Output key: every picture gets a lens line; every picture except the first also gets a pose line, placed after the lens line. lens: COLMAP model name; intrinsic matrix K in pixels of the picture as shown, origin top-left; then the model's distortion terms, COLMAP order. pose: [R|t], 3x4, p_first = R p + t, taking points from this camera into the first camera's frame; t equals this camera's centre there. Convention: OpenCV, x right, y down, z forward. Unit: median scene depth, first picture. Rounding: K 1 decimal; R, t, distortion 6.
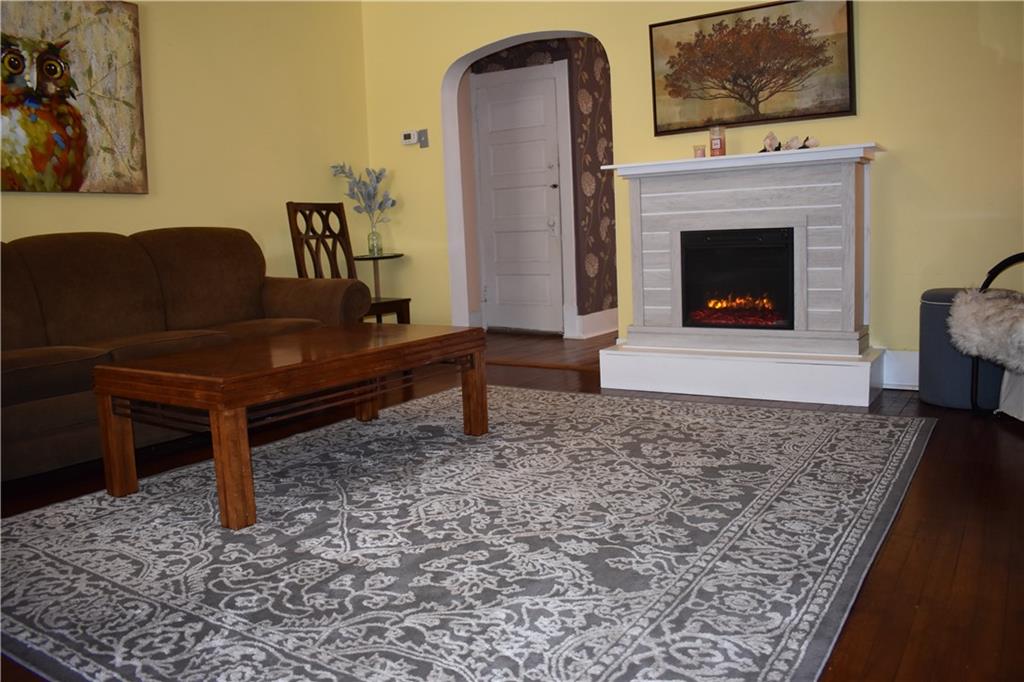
lens RADIAL K [[793.6, 0, 512.0], [0, 793.6, 341.0], [0, 0, 1]] dist [-0.102023, 0.021373]
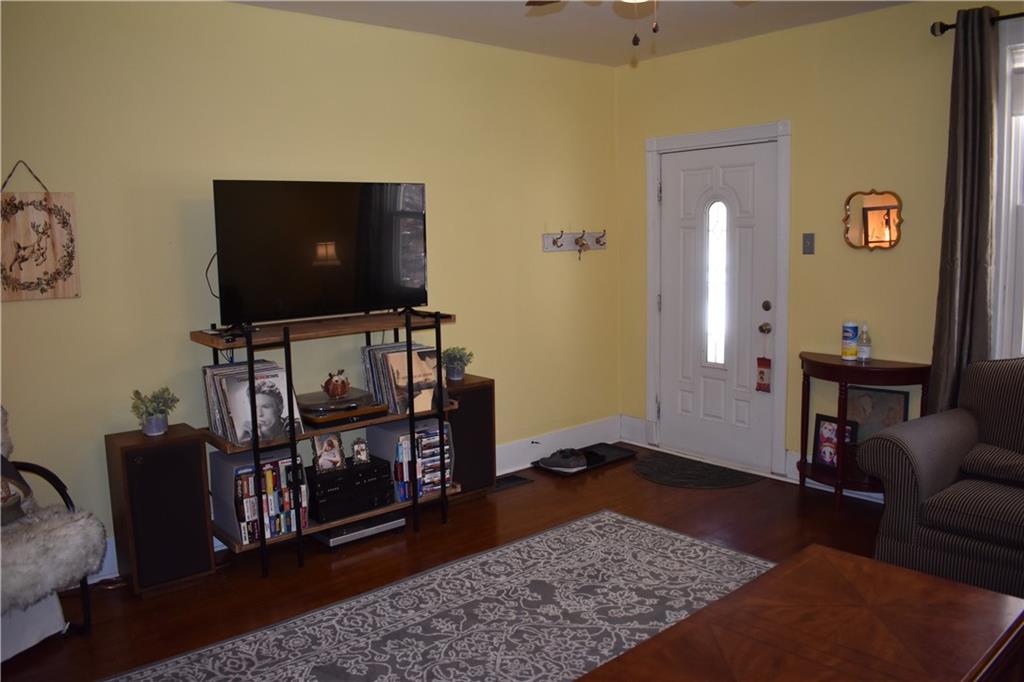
lens RADIAL K [[793.6, 0, 512.0], [0, 793.6, 341.0], [0, 0, 1]] dist [-0.102023, 0.021373]
pose [[-0.961369, 0.029640, 0.273664, -0.174250], [0.098196, 0.965703, 0.240366, -0.389232], [-0.257154, 0.257953, -0.931307, 1.432911]]
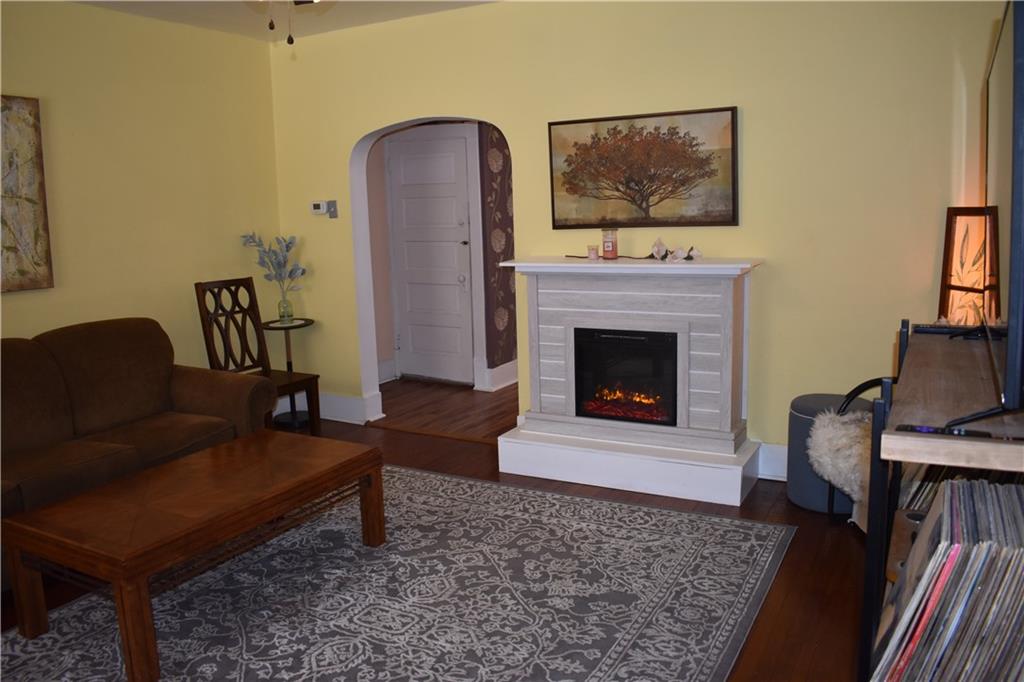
lens RADIAL K [[793.6, 0, 512.0], [0, 793.6, 341.0], [0, 0, 1]] dist [-0.102023, 0.021373]
pose [[0.996274, -0.000028, 0.086240, 0.048410], [-0.002859, 0.999440, 0.033346, -0.191816], [-0.086193, -0.033468, 0.995716, -0.061433]]
